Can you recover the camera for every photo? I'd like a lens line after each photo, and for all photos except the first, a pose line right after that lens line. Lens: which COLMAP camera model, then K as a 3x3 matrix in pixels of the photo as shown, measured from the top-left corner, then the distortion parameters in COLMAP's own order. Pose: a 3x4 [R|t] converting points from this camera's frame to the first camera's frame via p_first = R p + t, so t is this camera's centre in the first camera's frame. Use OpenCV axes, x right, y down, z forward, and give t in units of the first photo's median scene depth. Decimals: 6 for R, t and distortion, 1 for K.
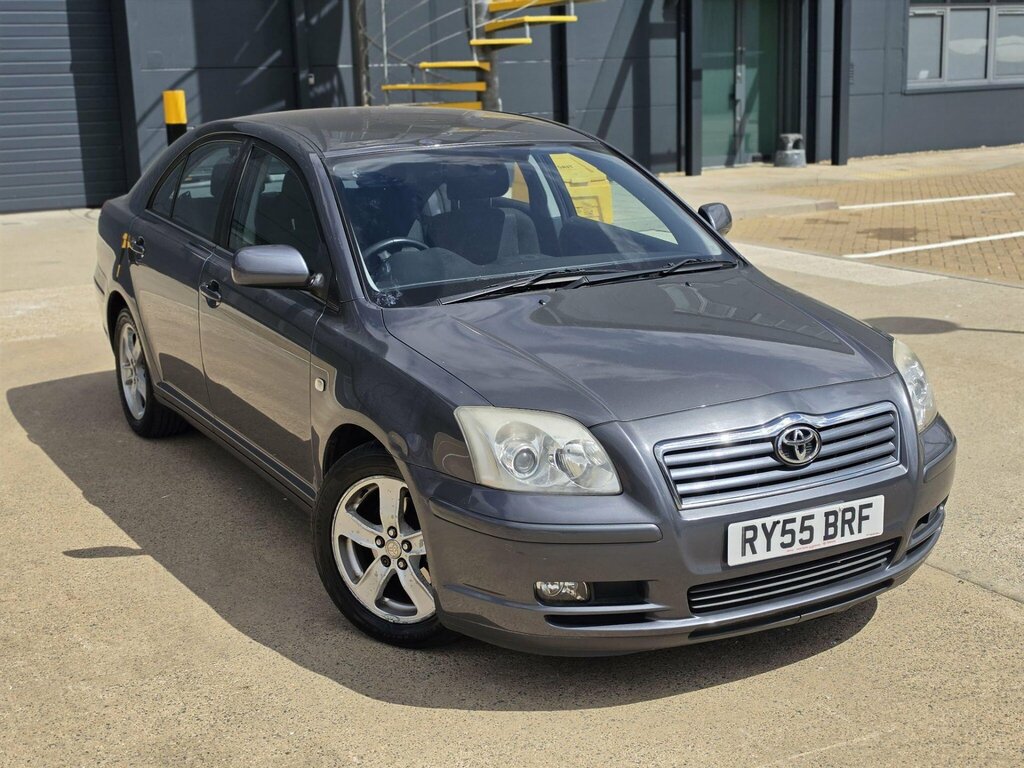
lens RADIAL K [[1369.5, 0, 516.1], [0, 1369.5, 369.4], [0, 0, 1]] dist [0.154237, -0.329605]
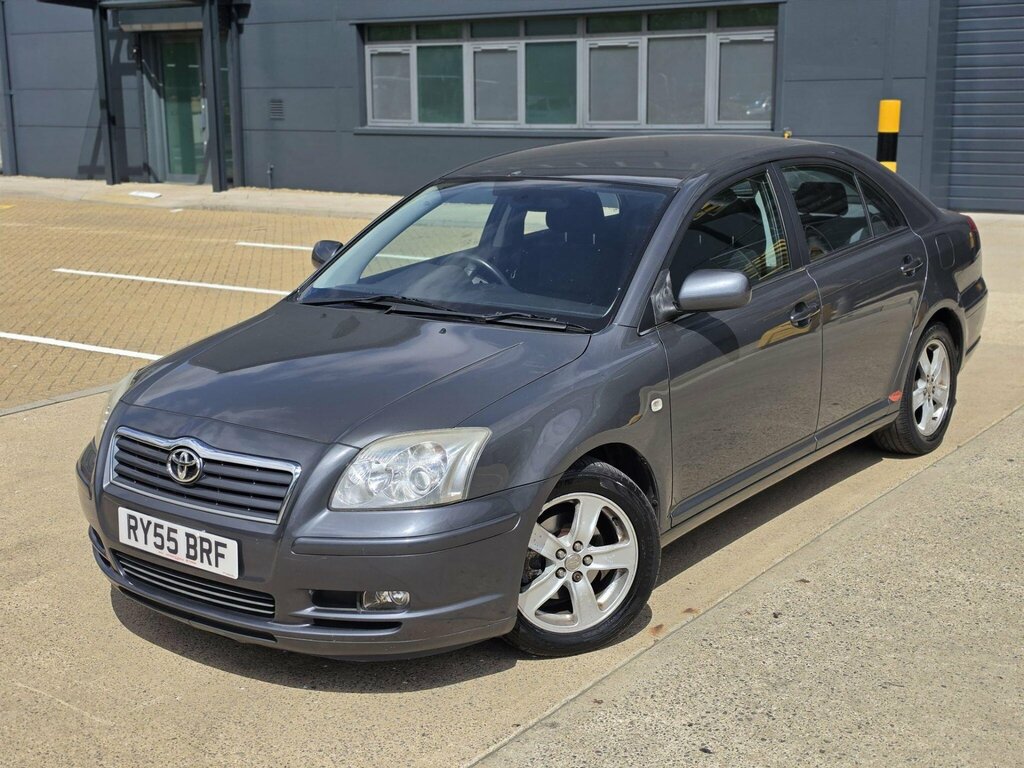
lens RADIAL K [[1370.0, 0, 512.2], [0, 1370.0, 357.1], [0, 0, 1]] dist [0.158143, -0.344511]
pose [[0.413020, 0.198652, -0.888792, 1.218917], [-0.199257, 0.971987, 0.124652, -0.210571], [0.888657, 0.125615, 0.441033, 0.690404]]
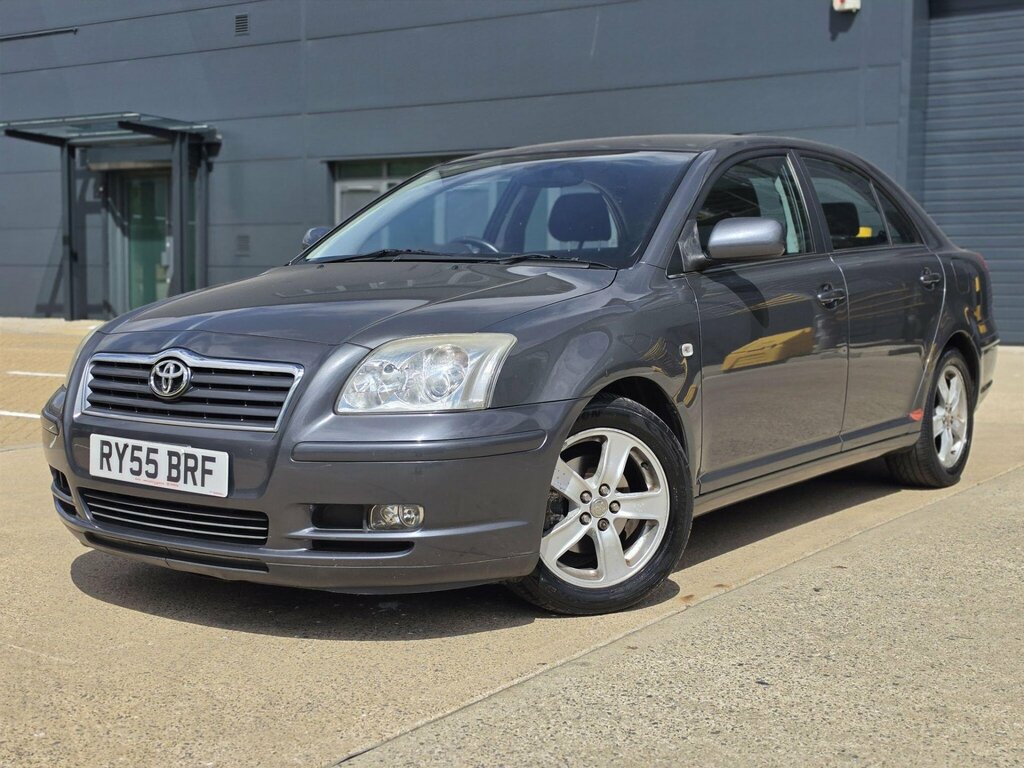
lens RADIAL K [[1369.5, 0, 516.1], [0, 1369.5, 369.4], [0, 0, 1]] dist [0.154237, -0.329605]
pose [[0.444483, 0.088789, -0.891376, 1.137060], [-0.217340, 0.976032, -0.011155, 0.004601], [0.869021, 0.198690, 0.453127, 0.721398]]
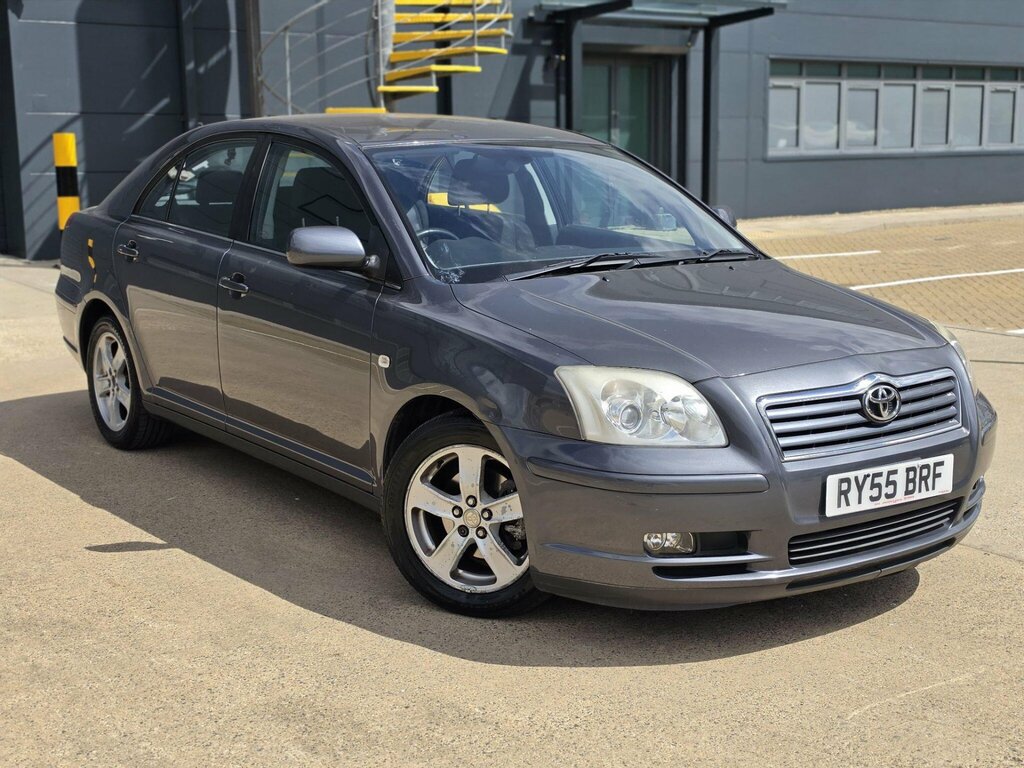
lens RADIAL K [[1369.5, 0, 516.1], [0, 1369.5, 369.4], [0, 0, 1]] dist [0.154237, -0.329605]
pose [[0.992617, 0.000353, 0.121293, -0.186700], [0.006289, 0.998501, -0.054372, 0.079803], [-0.121131, 0.054733, 0.991126, -0.006618]]
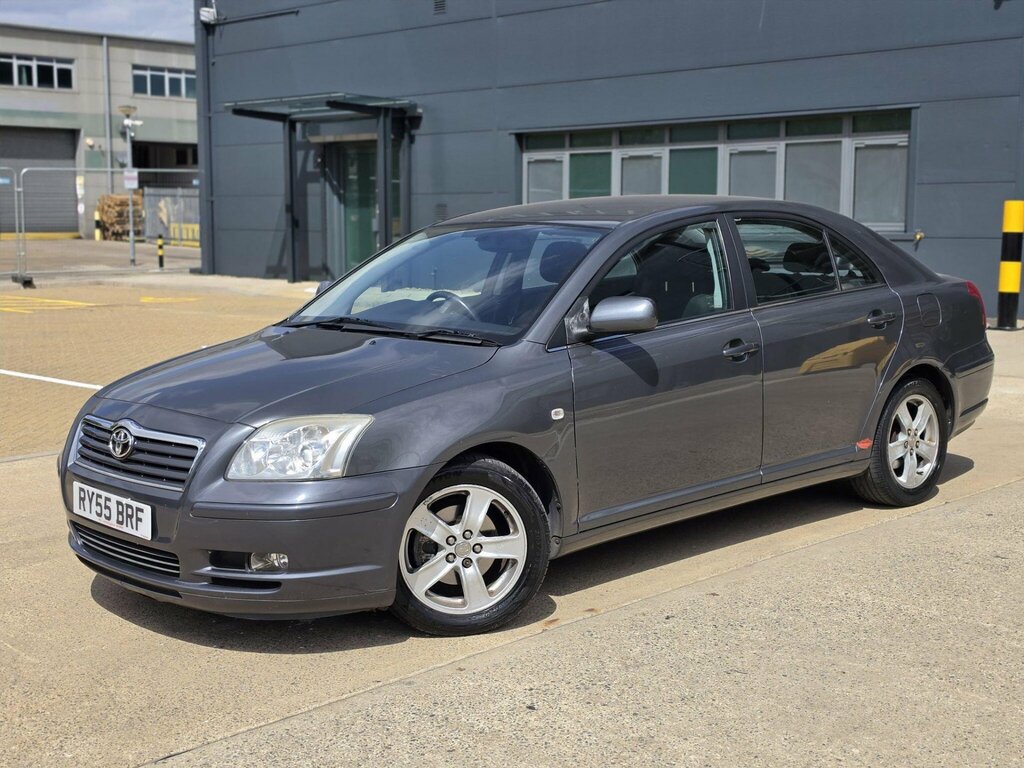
lens RADIAL K [[1369.3, 0, 523.3], [0, 1369.3, 354.2], [0, 0, 1]] dist [0.159167, -0.350404]
pose [[0.270906, 0.126489, -0.954259, 1.441111], [-0.217138, 0.973809, 0.067437, -0.183402], [0.937796, 0.188937, 0.291276, 0.905888]]
